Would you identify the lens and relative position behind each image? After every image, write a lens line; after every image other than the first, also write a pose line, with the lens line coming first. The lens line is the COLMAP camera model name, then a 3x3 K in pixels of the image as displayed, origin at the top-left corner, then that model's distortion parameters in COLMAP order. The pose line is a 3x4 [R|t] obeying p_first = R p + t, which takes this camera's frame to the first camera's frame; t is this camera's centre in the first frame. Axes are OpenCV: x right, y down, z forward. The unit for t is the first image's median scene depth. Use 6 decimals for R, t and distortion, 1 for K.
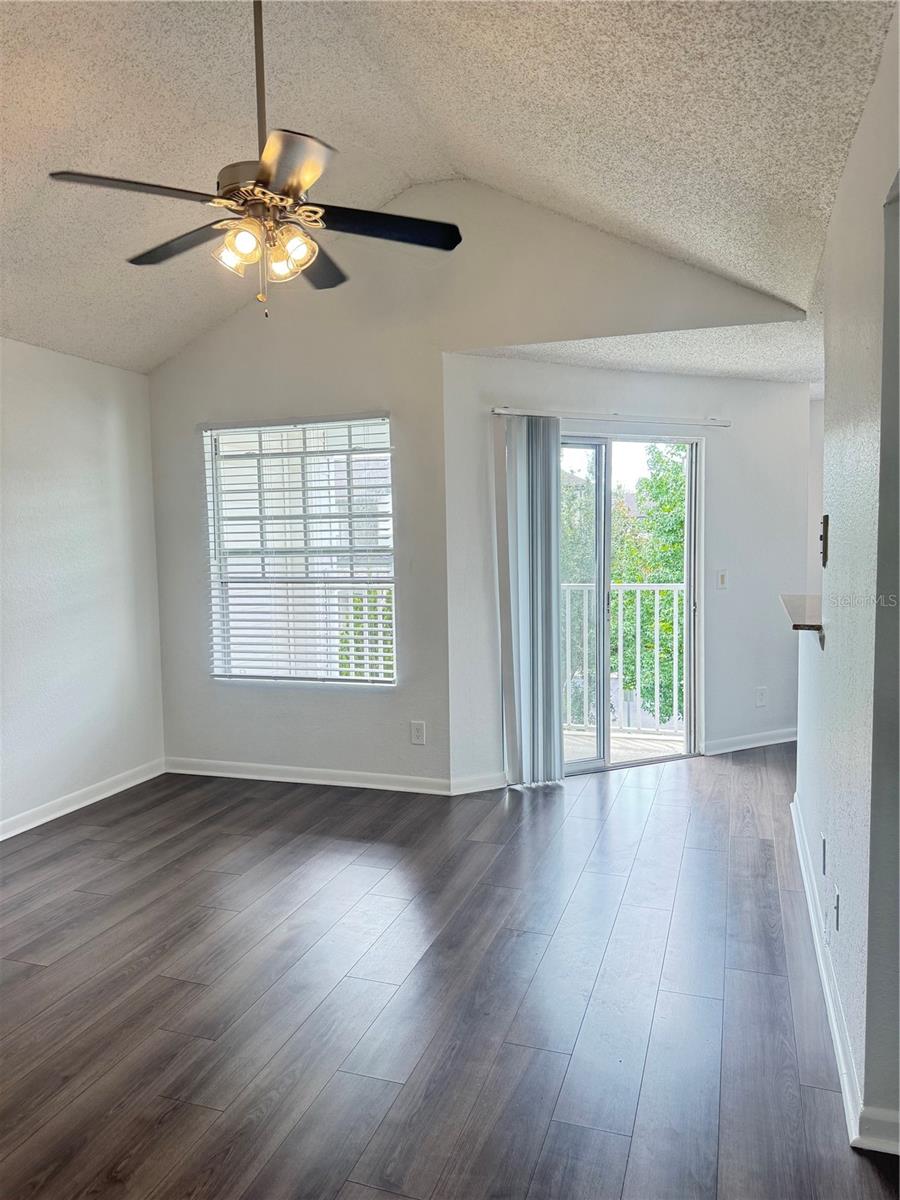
lens RADIAL K [[848.7, 0, 449.3], [0, 848.7, 594.2], [0, 0, 1]] dist [0.058054, -0.000317]
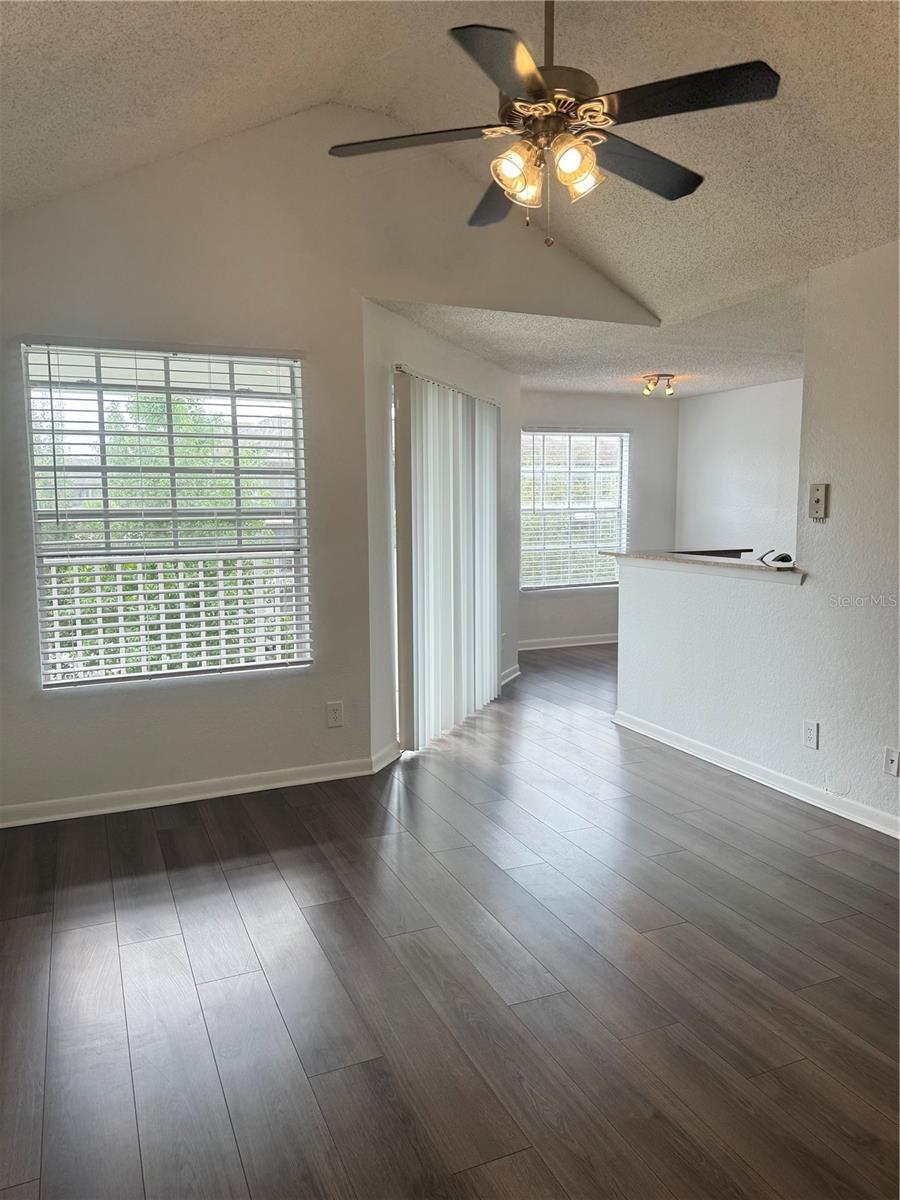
lens RADIAL K [[843.3, 0, 450.0], [0, 843.3, 600.0], [0, 0, 1]] dist [0.004515, -0.003515]
pose [[0.730021, -0.068250, 0.680008, -0.544821], [0.036515, 0.997475, 0.060913, -0.009207], [-0.682448, -0.019637, 0.730670, 0.257322]]
